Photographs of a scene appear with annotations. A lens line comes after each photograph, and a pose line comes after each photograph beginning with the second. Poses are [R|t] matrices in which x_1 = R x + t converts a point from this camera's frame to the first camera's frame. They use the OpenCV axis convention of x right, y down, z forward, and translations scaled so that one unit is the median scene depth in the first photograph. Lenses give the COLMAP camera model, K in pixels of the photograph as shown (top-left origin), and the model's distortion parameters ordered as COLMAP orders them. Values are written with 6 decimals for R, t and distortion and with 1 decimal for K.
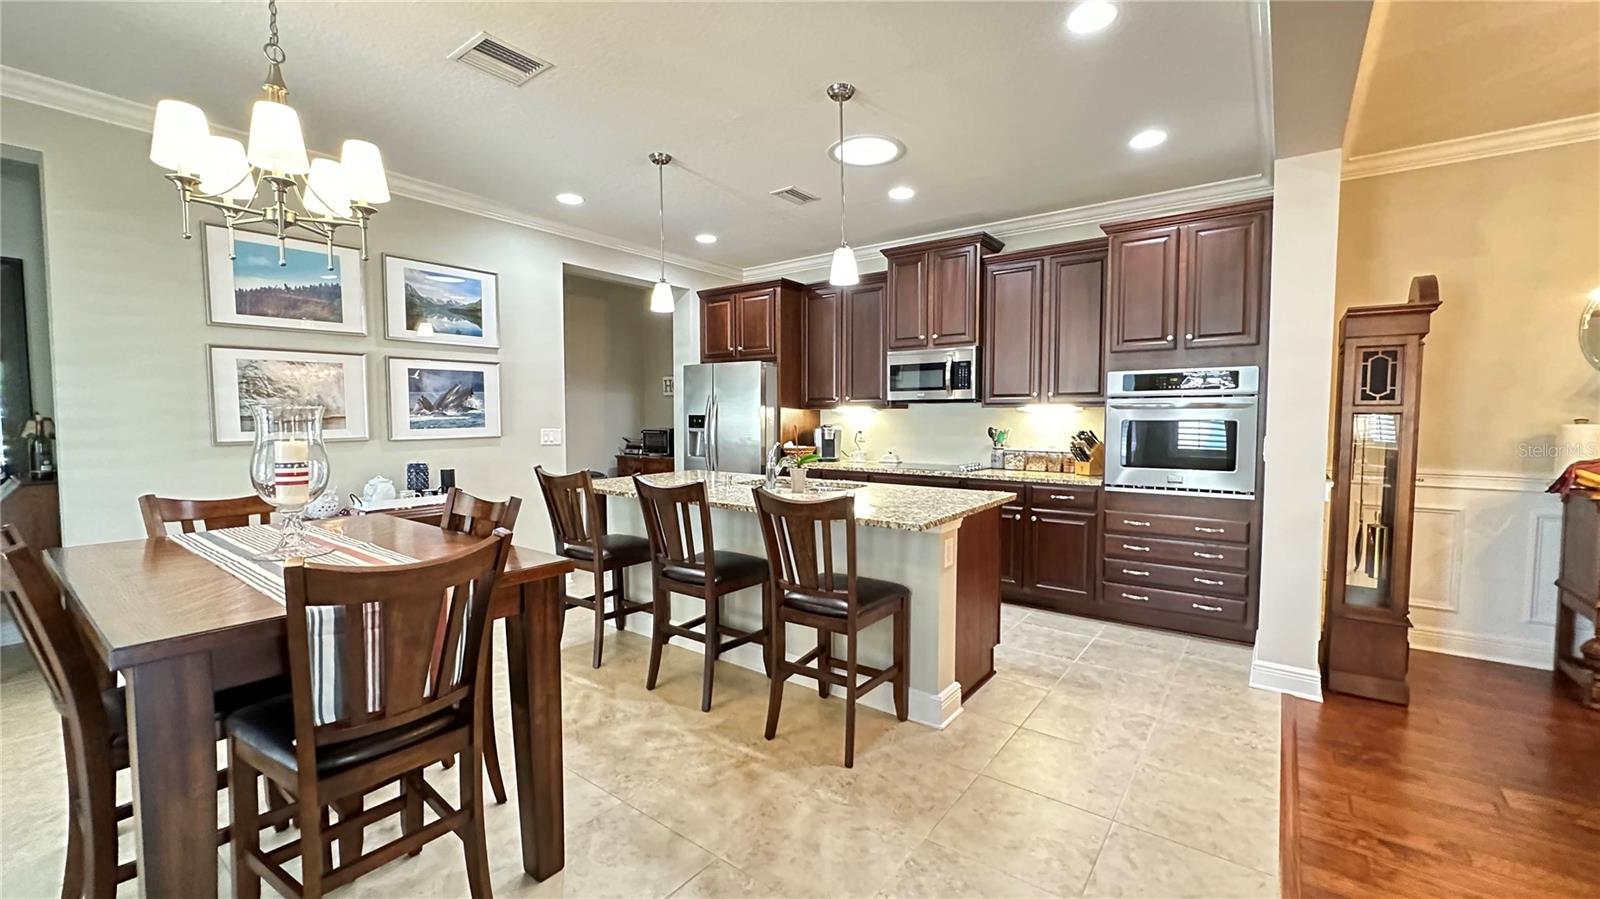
lens RADIAL K [[668.9, 0, 800.0], [0, 668.9, 449.5], [0, 0, 1]] dist [-0.002116, -0.000055]
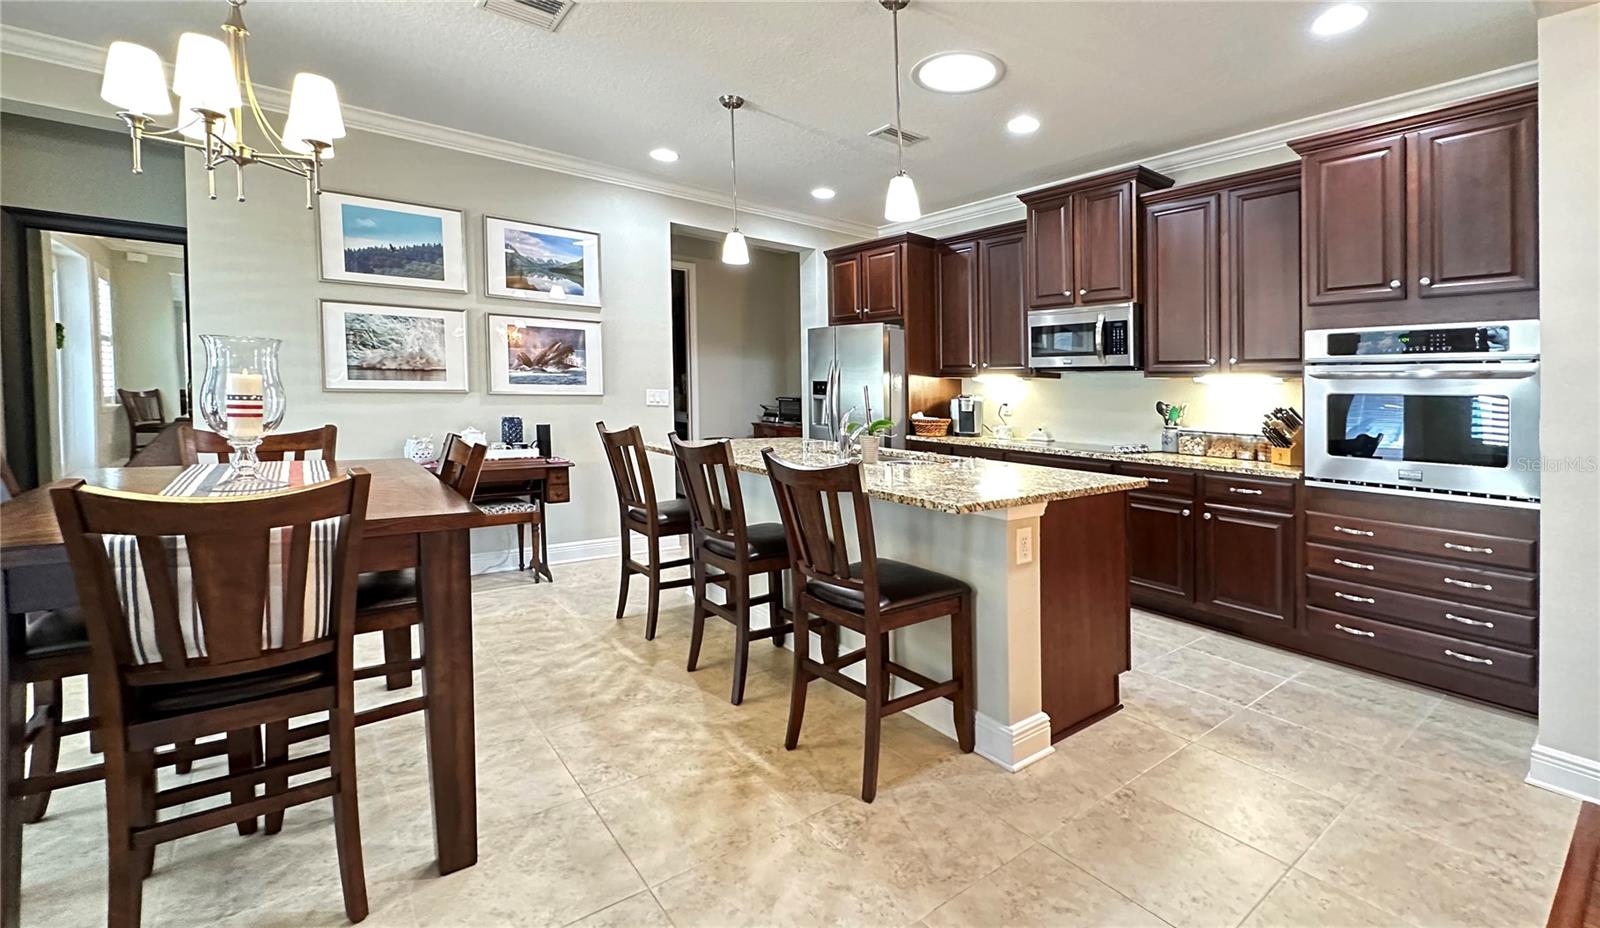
lens RADIAL K [[682.8, 0, 819.5], [0, 682.8, 391.3], [0, 0, 1]] dist [0.000068, -0.000266]
pose [[0.962160, 0.021555, -0.271630, 0.168354], [-0.036137, 0.998155, -0.048797, 0.015726], [0.270077, 0.056766, 0.961164, 0.116719]]
